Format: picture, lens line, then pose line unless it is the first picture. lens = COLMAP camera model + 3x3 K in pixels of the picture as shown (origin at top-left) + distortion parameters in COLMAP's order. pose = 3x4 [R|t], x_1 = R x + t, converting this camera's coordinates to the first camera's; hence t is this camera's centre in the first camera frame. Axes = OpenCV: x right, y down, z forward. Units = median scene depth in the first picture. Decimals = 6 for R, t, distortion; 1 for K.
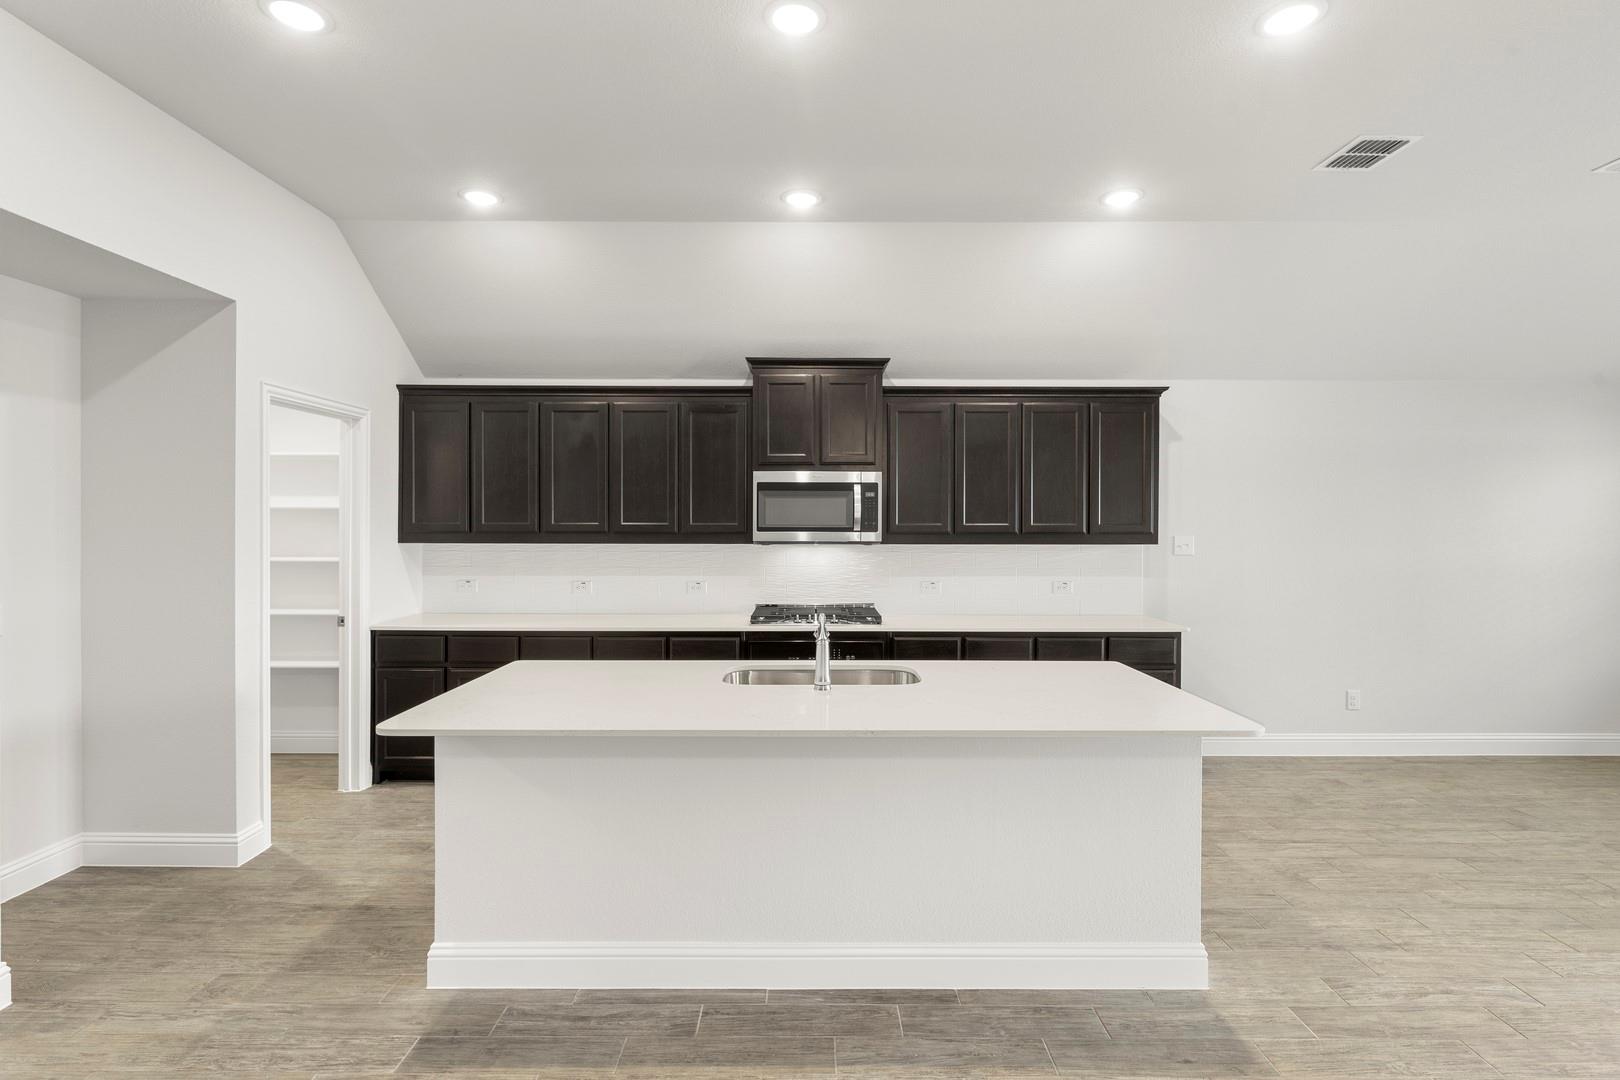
lens RADIAL K [[770.9, 0, 792.3], [0, 770.9, 530.1], [0, 0, 1]] dist [-0.000946, 0.000618]
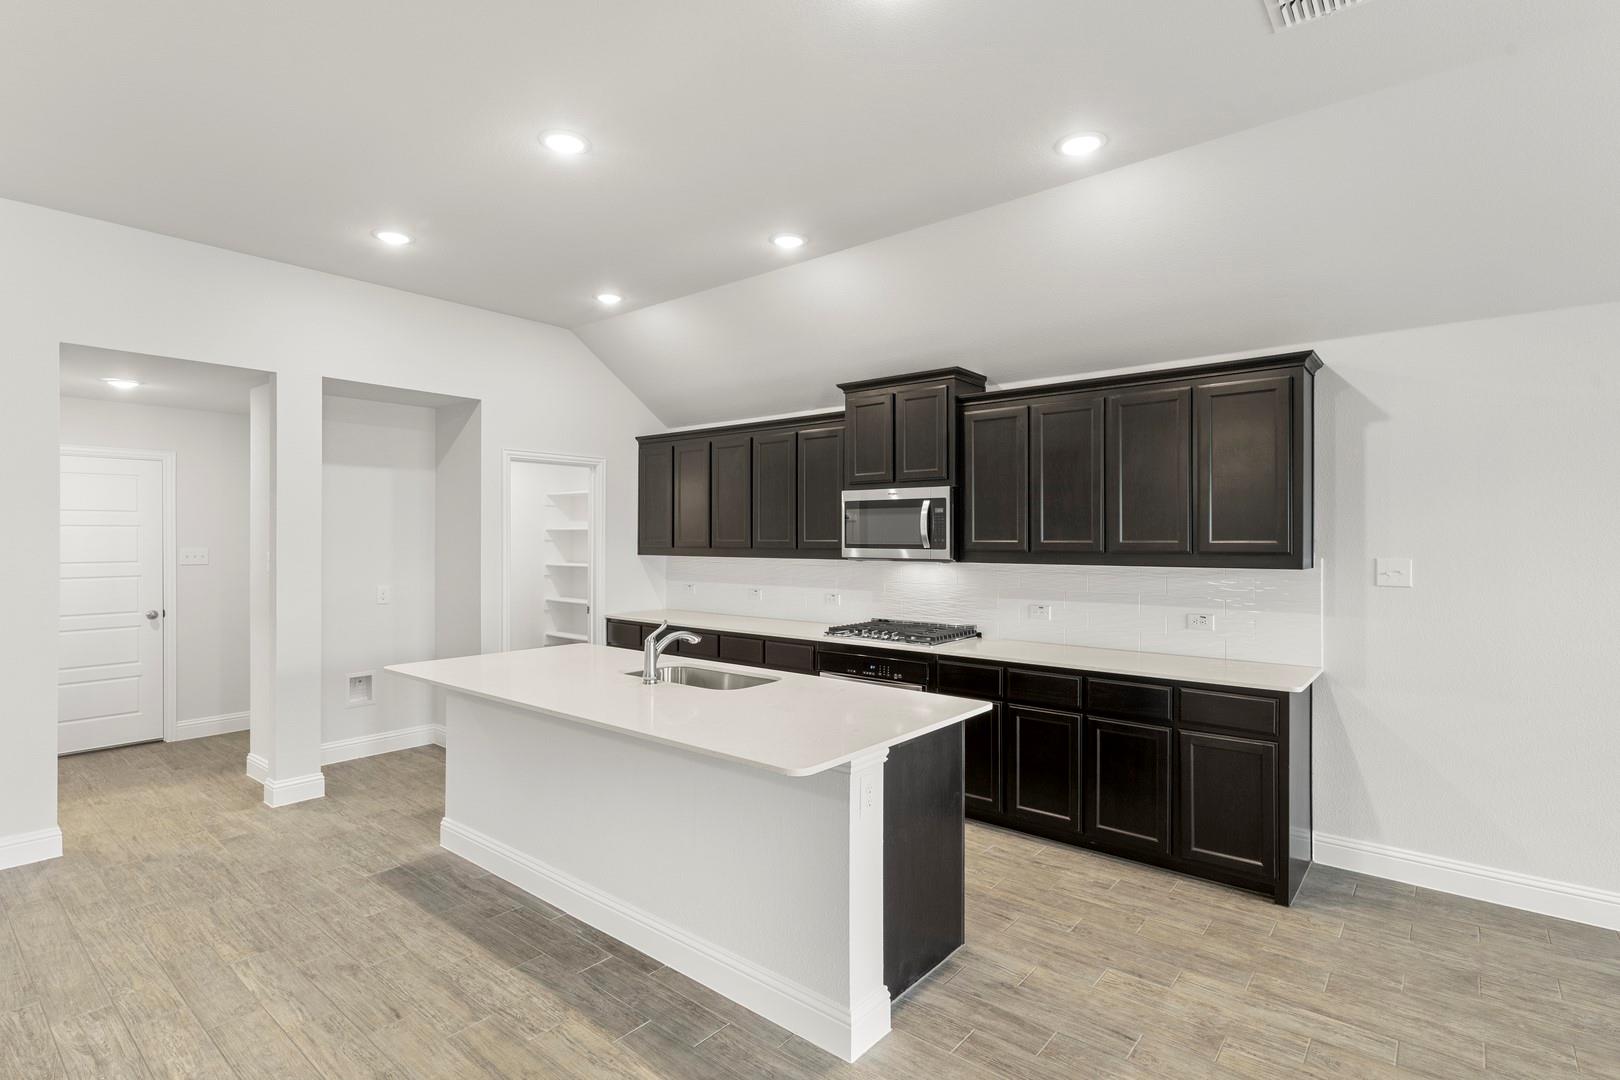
lens RADIAL K [[770.9, 0, 800.8], [0, 770.9, 539.4], [0, 0, 1]] dist [-0.000946, 0.000618]
pose [[0.774627, 0.000011, -0.632418, 0.614942], [-0.005181, 0.999967, -0.006329, -0.003327], [0.632397, 0.008179, 0.774601, 0.154536]]
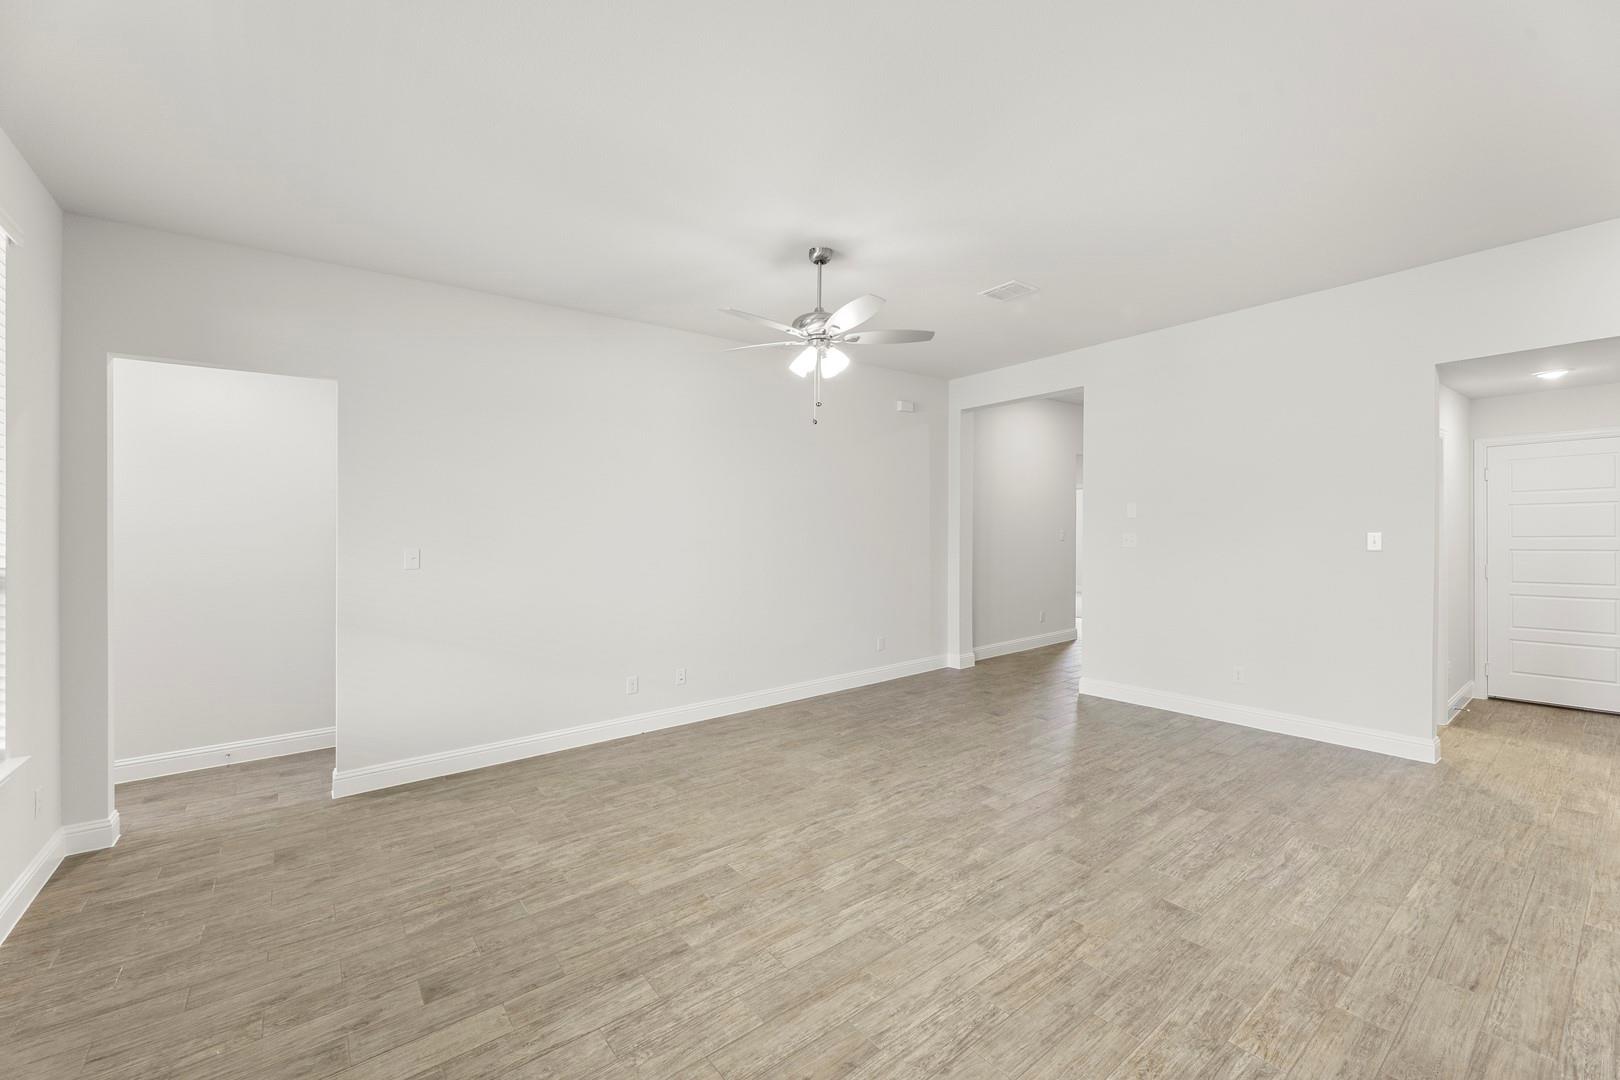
lens RADIAL K [[660.6, 0, 834.6], [0, 660.6, 528.5], [0, 0, 1]] dist [0.001526, -0.001308]
pose [[-0.764861, 0.012095, -0.644082, 0.703778], [0.013079, 0.999909, 0.003245, -0.004687], [0.644063, -0.005942, -0.764950, 0.484332]]
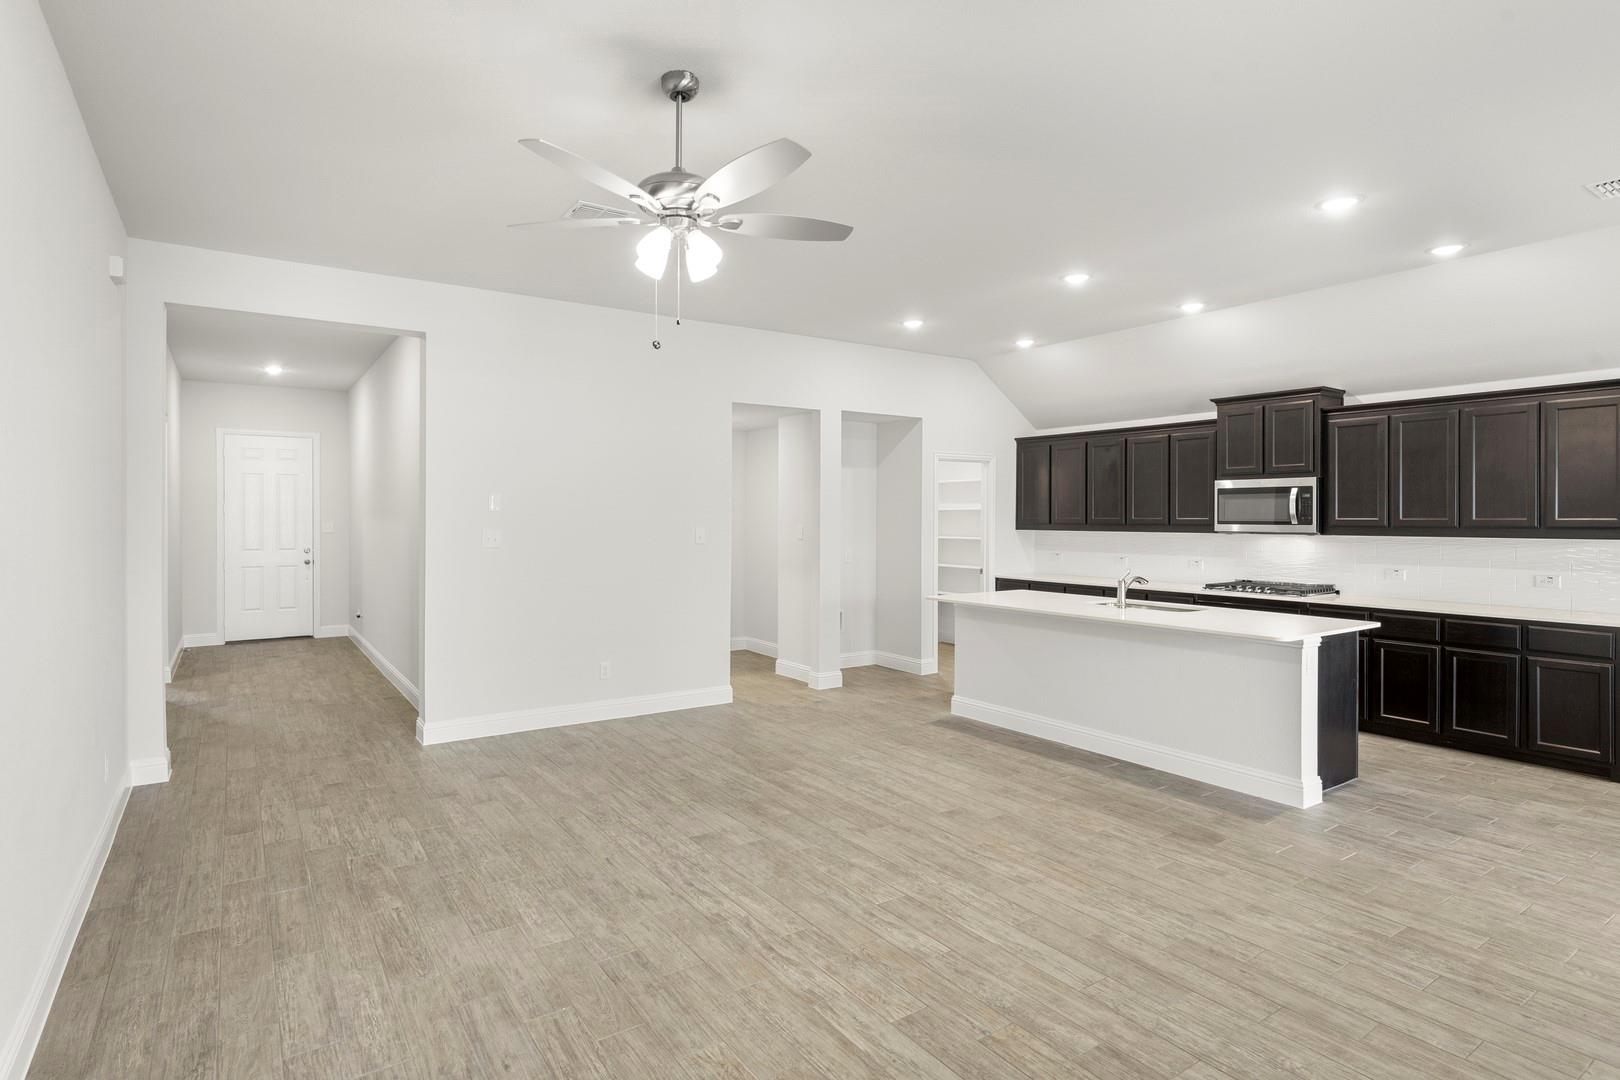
lens RADIAL K [[804.3, 0, 787.6], [0, 804.3, 522.1], [0, 0, 1]] dist [-0.001593, -0.000849]
pose [[0.561914, 0.003288, -0.827189, 0.764339], [-0.006081, 0.999981, -0.000156, 0.003314], [0.827173, 0.005118, 0.561924, -0.481340]]
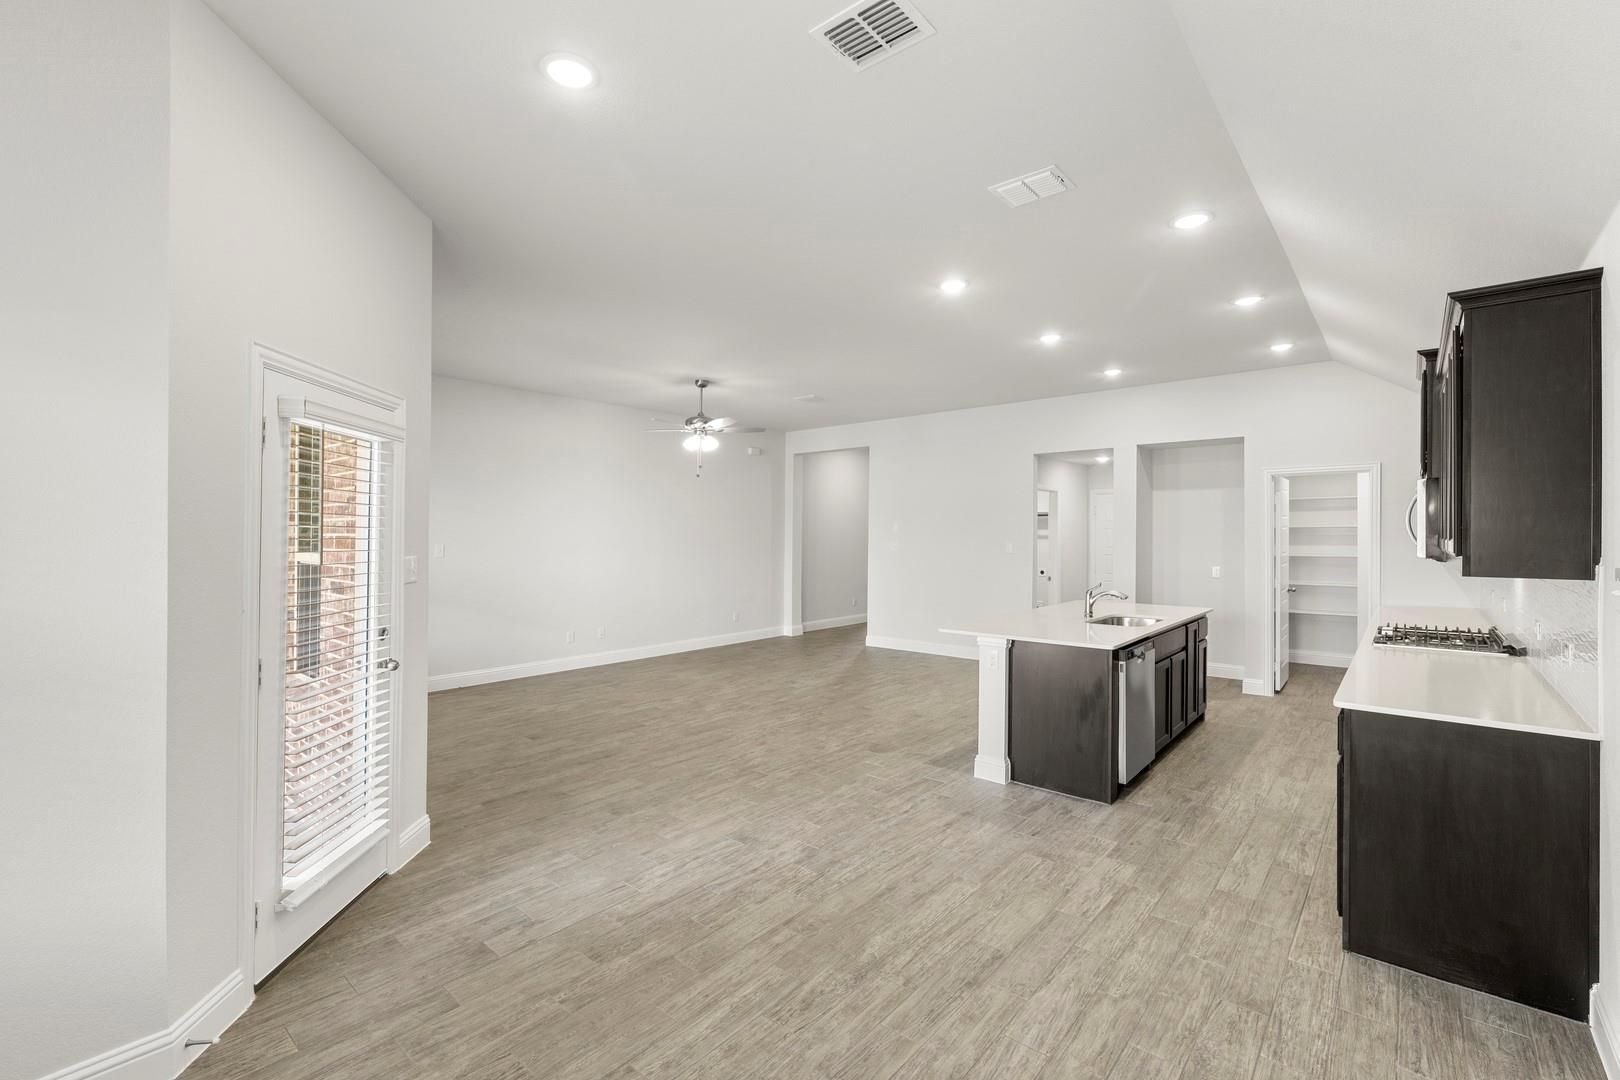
lens RADIAL K [[689.8, 0, 831.2], [0, 689.8, 572.7], [0, 0, 1]] dist [0.019889, -0.000113]
pose [[-0.620299, 0.042554, -0.783210, 1.220302], [-0.001239, 0.998473, 0.055231, -0.006972], [0.784364, 0.035230, -0.619299, 1.031392]]
